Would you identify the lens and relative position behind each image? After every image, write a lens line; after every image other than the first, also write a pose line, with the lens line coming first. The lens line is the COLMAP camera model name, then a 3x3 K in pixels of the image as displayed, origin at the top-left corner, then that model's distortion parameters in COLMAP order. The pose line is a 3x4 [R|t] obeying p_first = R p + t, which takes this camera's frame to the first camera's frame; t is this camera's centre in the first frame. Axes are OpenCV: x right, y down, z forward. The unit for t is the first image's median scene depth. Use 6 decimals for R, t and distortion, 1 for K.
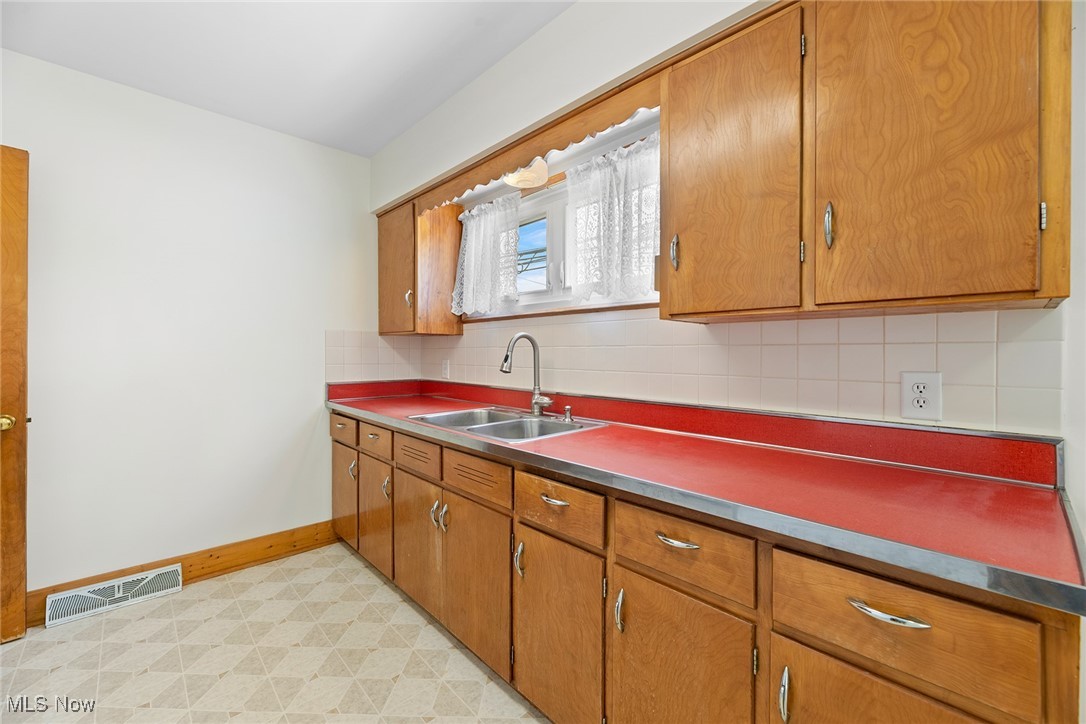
lens RADIAL K [[436.6, 0, 547.6], [0, 436.6, 354.2], [0, 0, 1]] dist [0.000911, -0.000797]
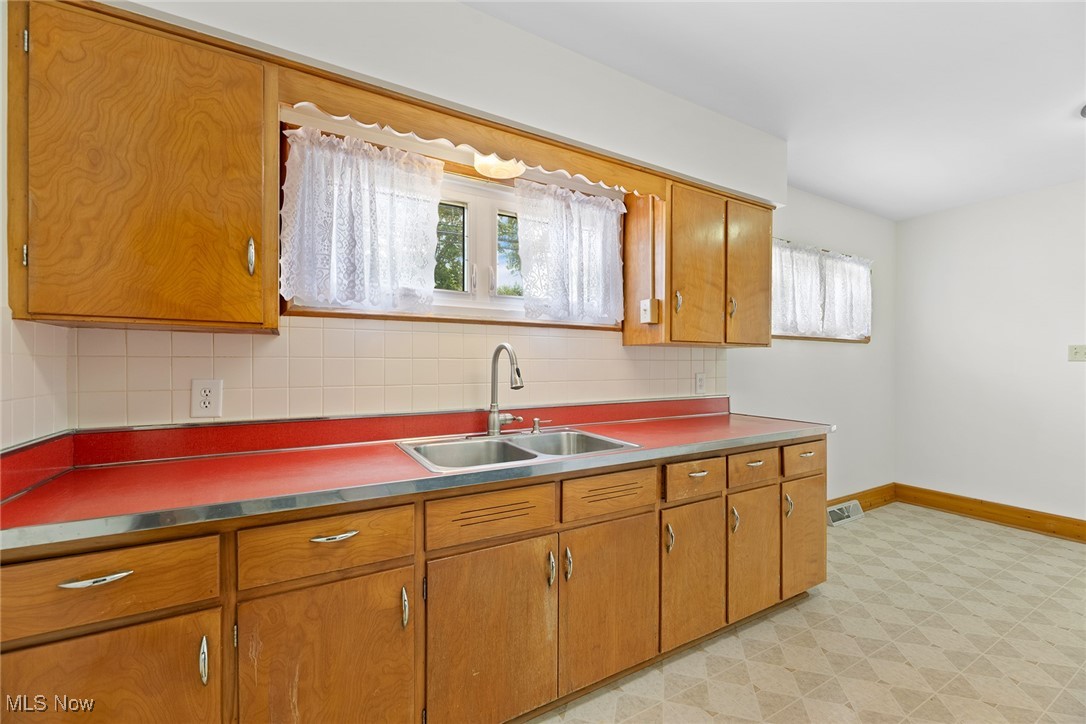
lens RADIAL K [[436.6, 0, 545.4], [0, 436.6, 364.8], [0, 0, 1]] dist [0.000911, -0.000797]
pose [[0.244090, -0.003085, 0.969748, -0.927150], [0.002957, 0.999993, 0.002437, -0.007787], [-0.969748, 0.002273, 0.244097, 0.733904]]
